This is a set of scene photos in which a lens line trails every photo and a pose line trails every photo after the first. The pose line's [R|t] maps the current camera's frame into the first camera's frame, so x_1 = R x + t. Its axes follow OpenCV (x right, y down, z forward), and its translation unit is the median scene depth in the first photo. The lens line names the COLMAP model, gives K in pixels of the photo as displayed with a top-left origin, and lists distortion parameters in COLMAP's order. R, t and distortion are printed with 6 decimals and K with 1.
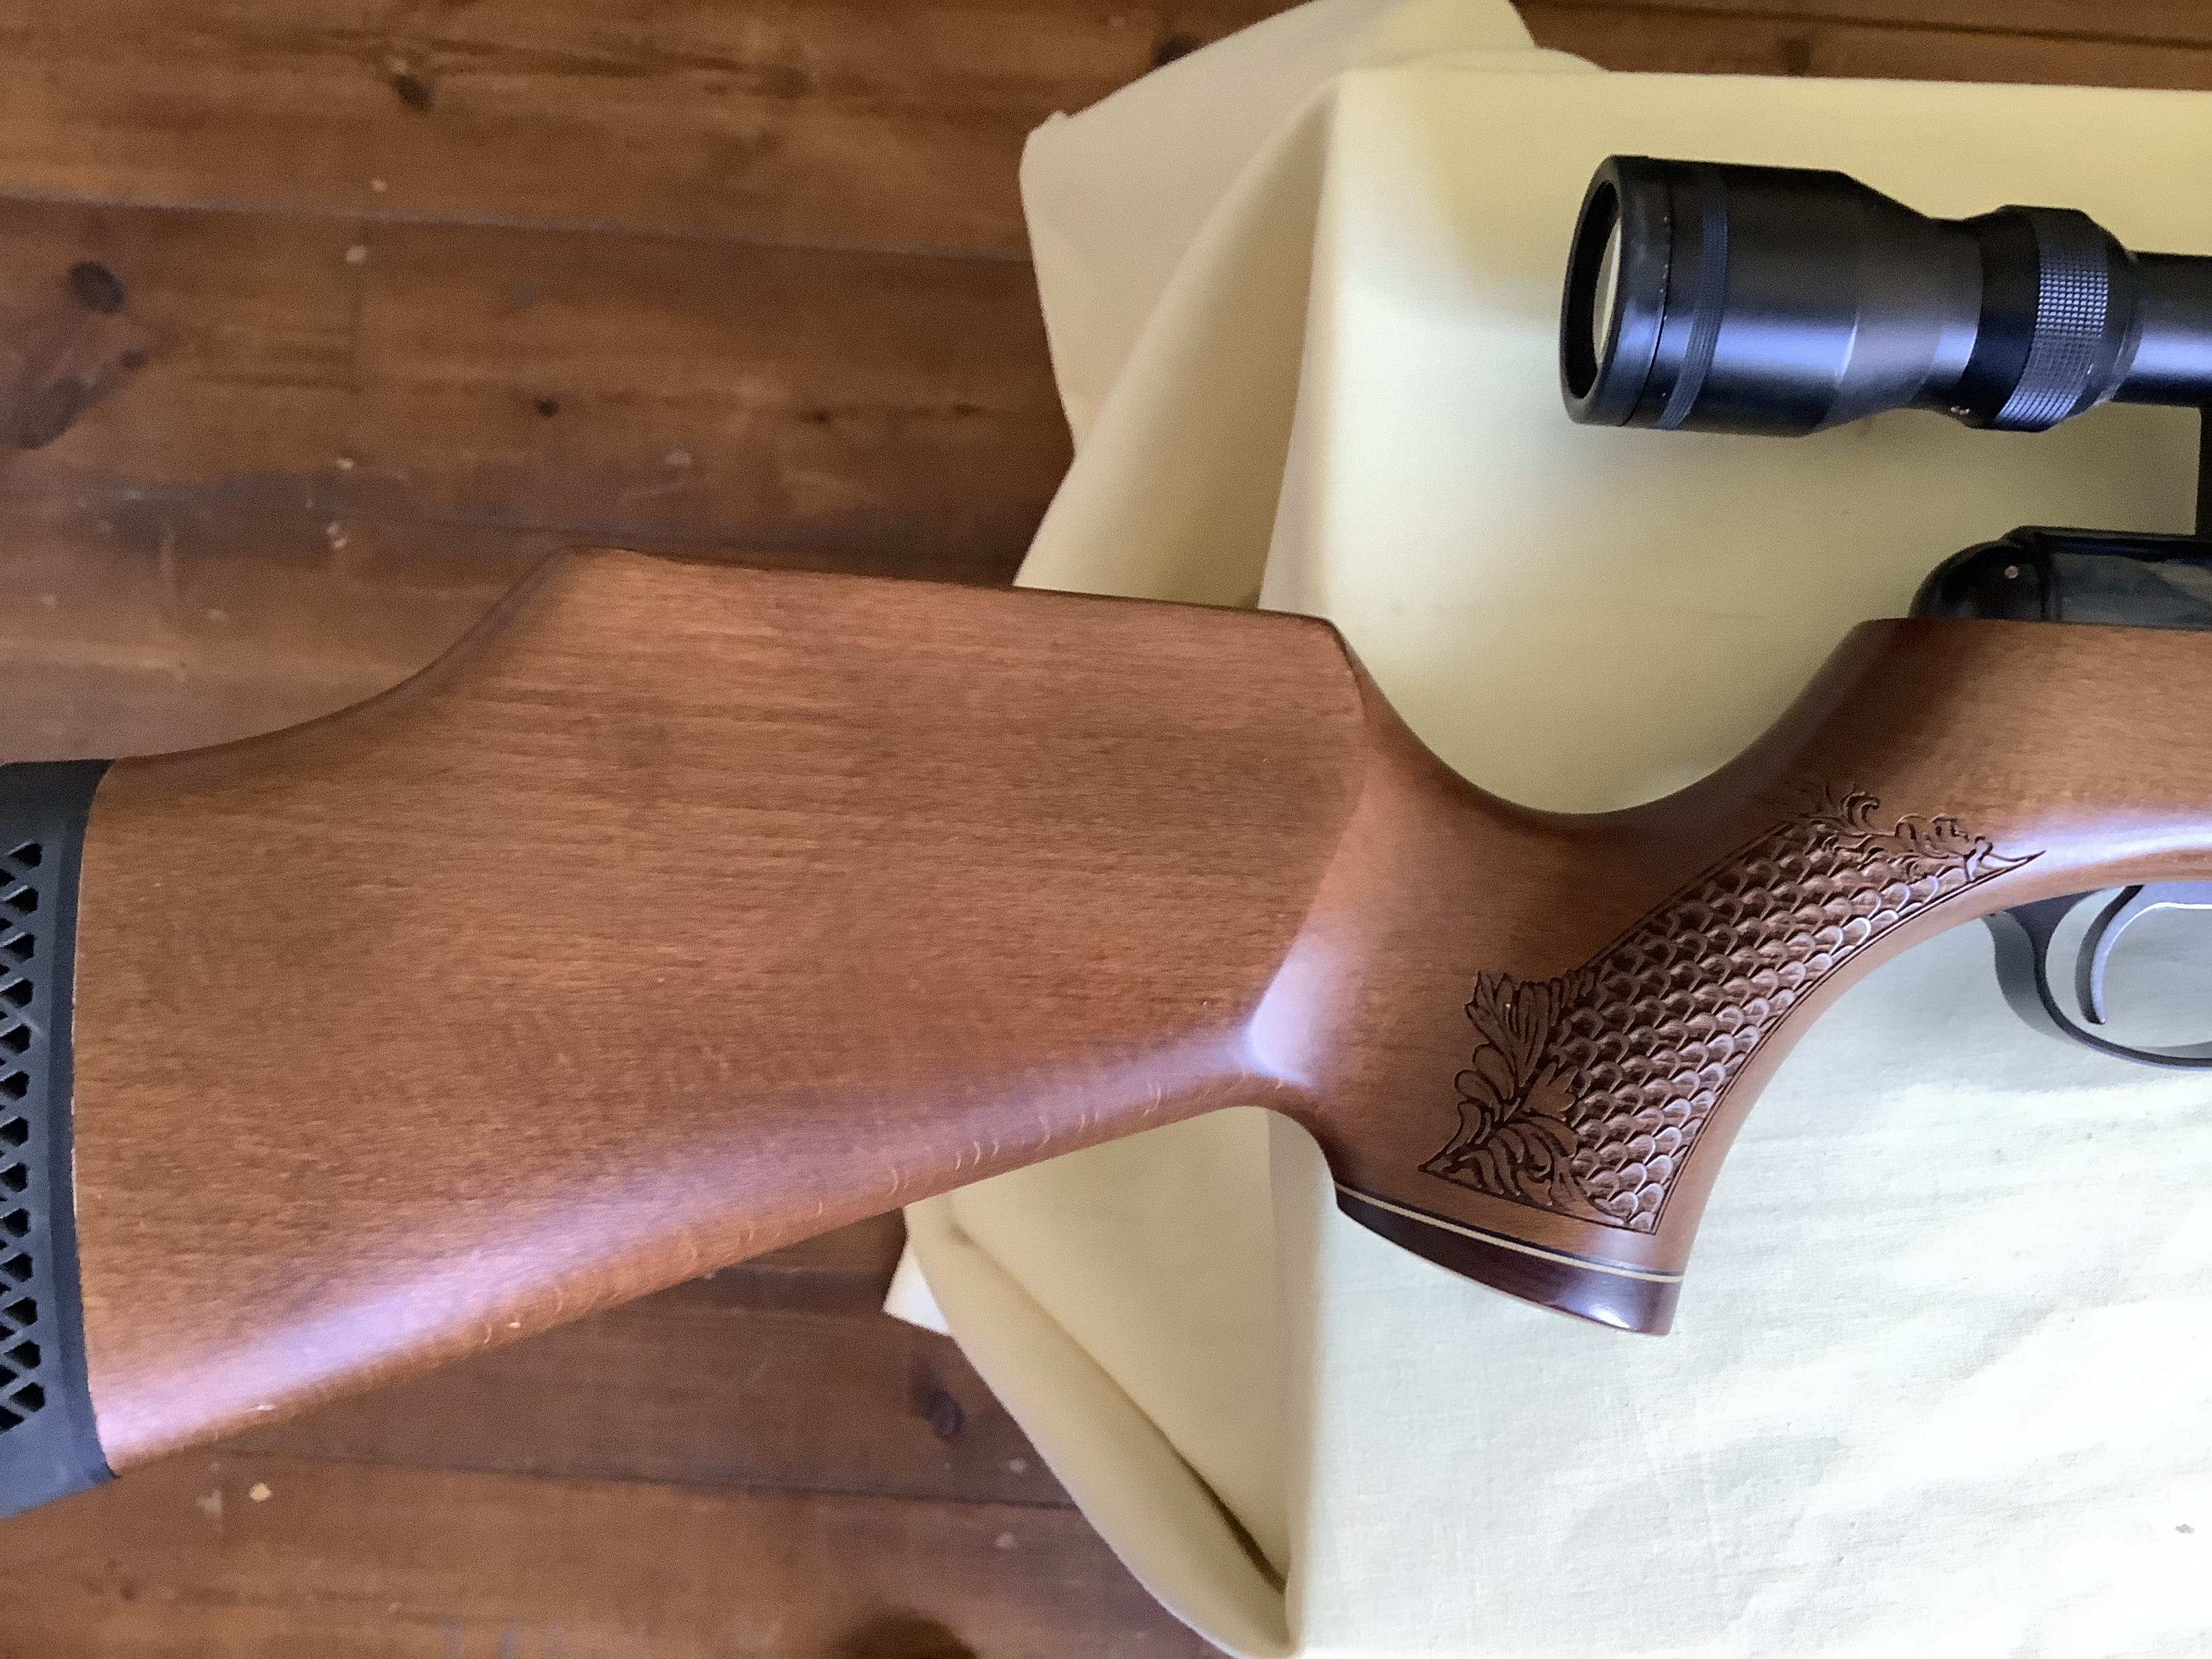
lens RADIAL K [[2023.6, 0, 1085.4], [0, 2023.6, 824.0], [0, 0, 1]] dist [0.032183, 0.000000]
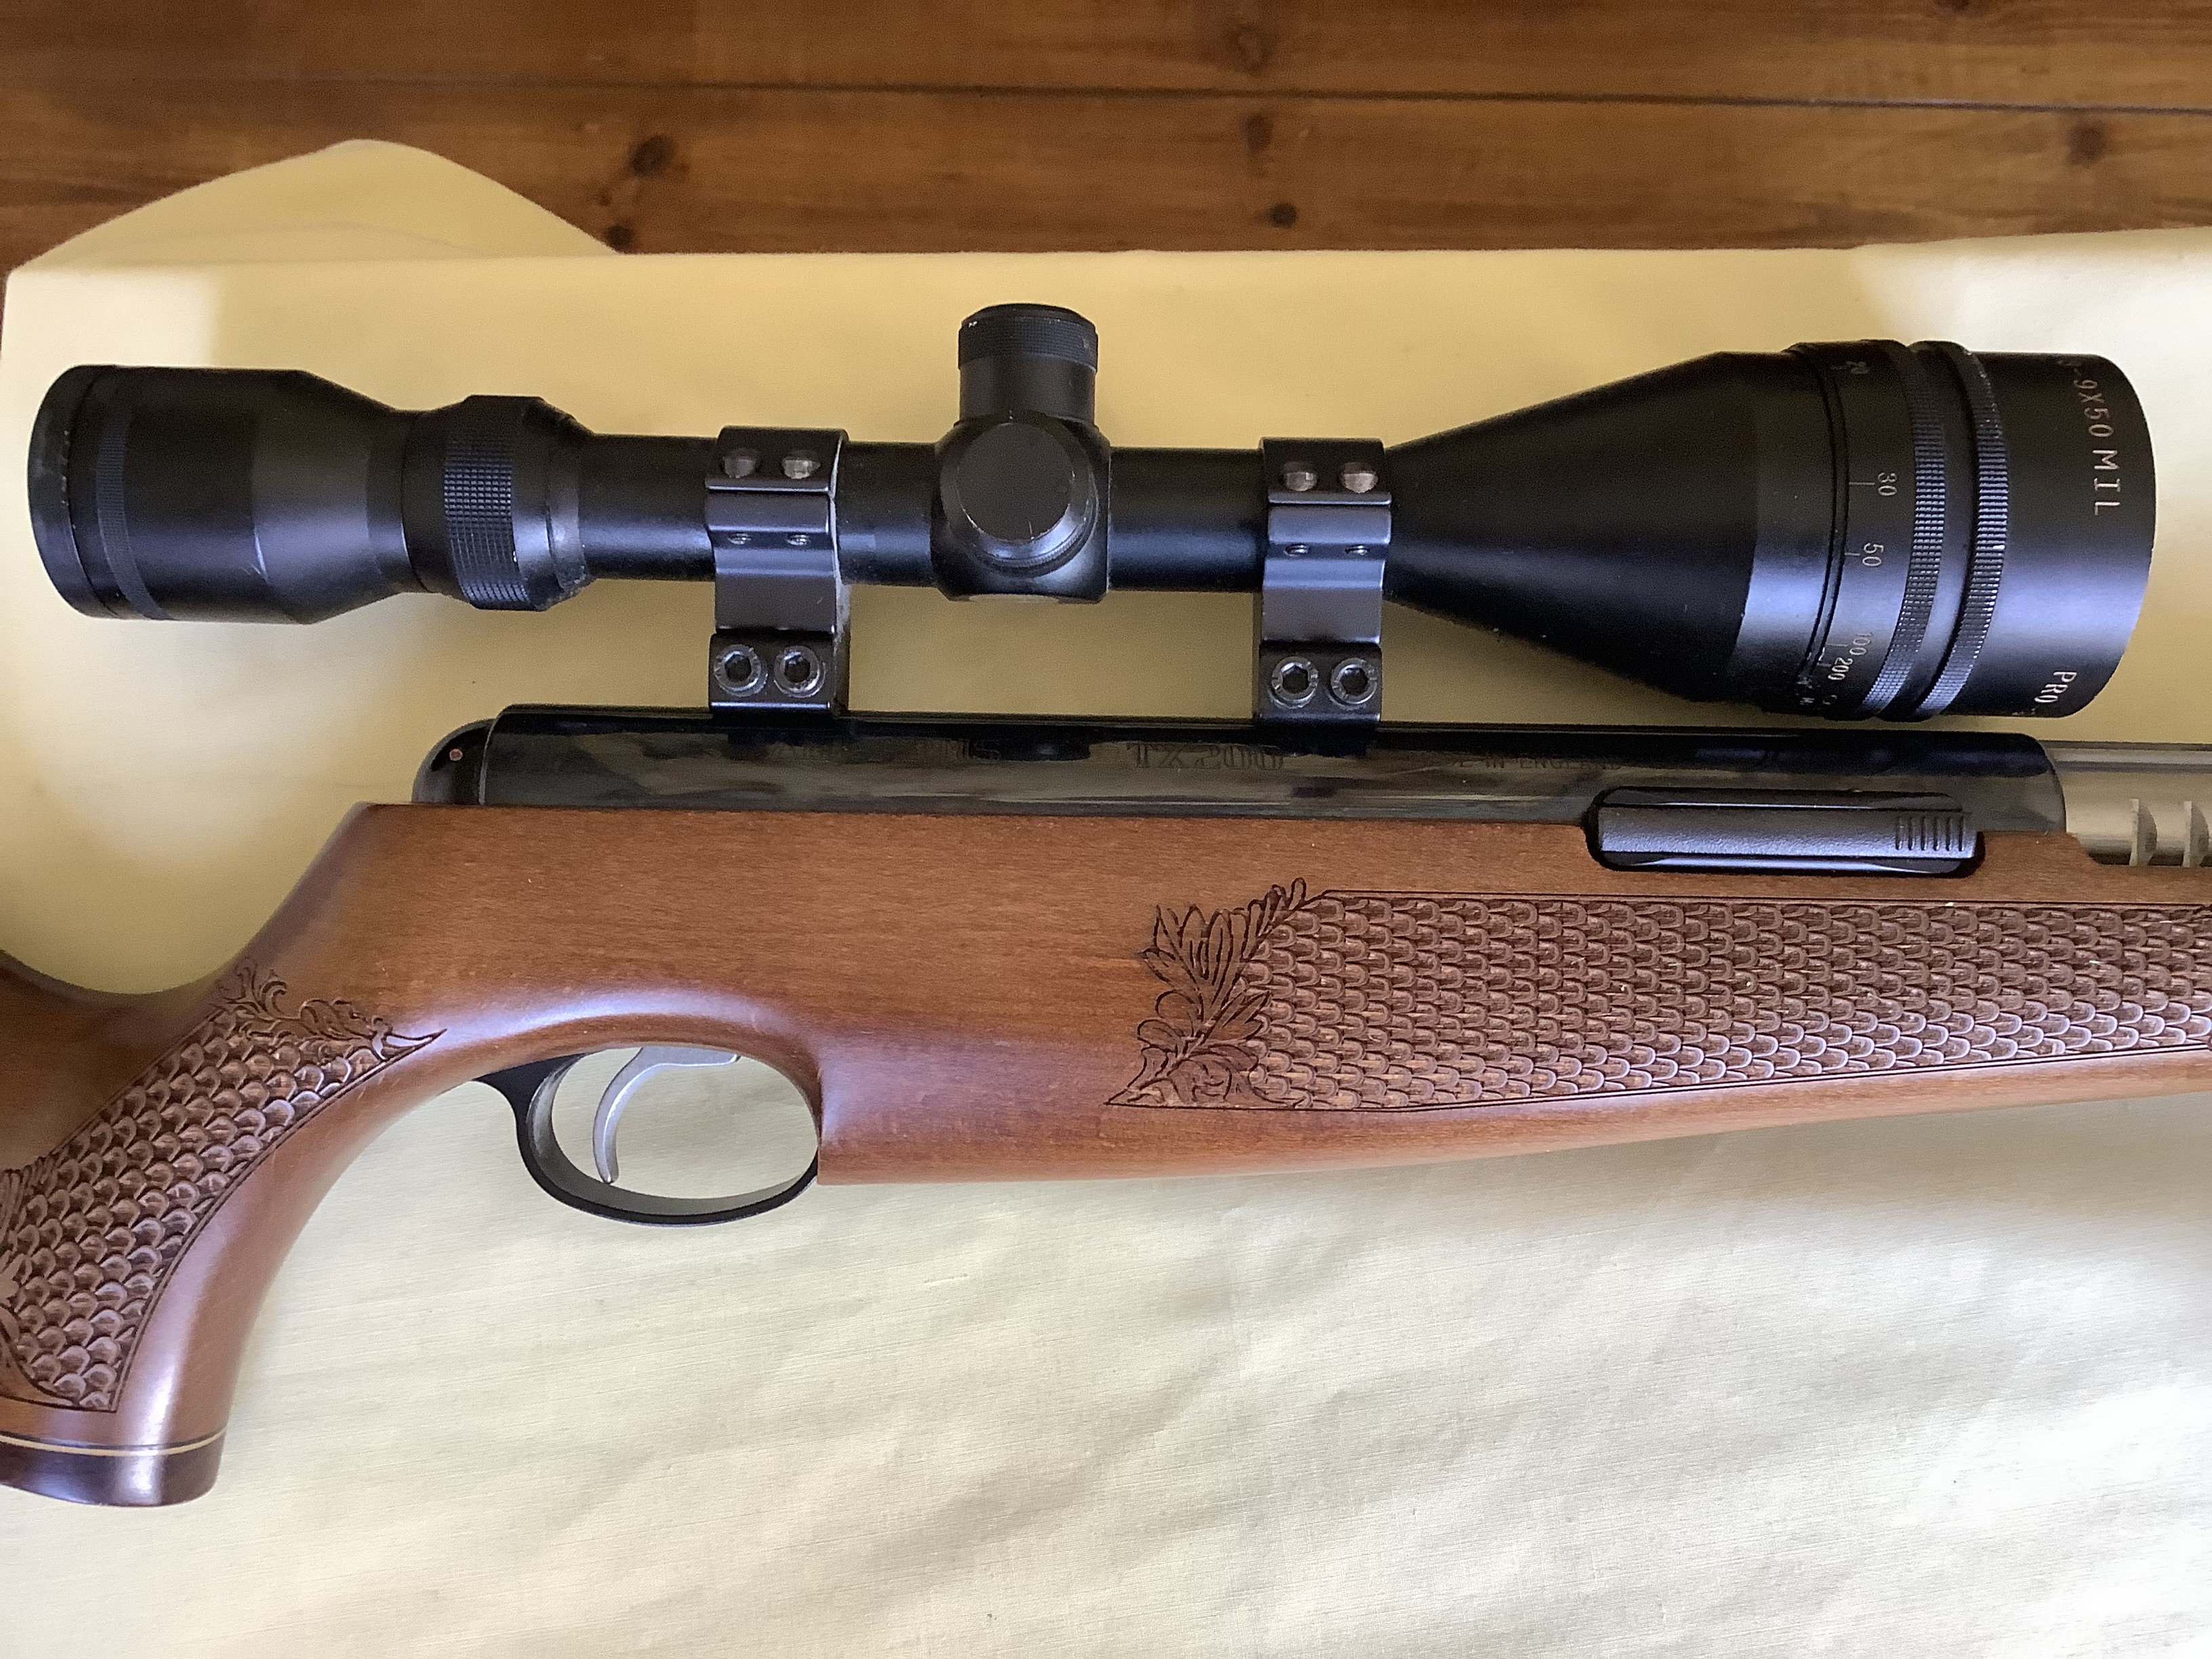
lens RADIAL K [[2023.6, 0, 1108.6], [0, 2023.6, 830.1], [0, 0, 1]] dist [0.032183, 0.000000]
pose [[0.998235, -0.038263, -0.045424, 0.851933], [0.037880, 0.999239, -0.009270, -0.064803], [0.045744, 0.007533, 0.998925, -0.012736]]
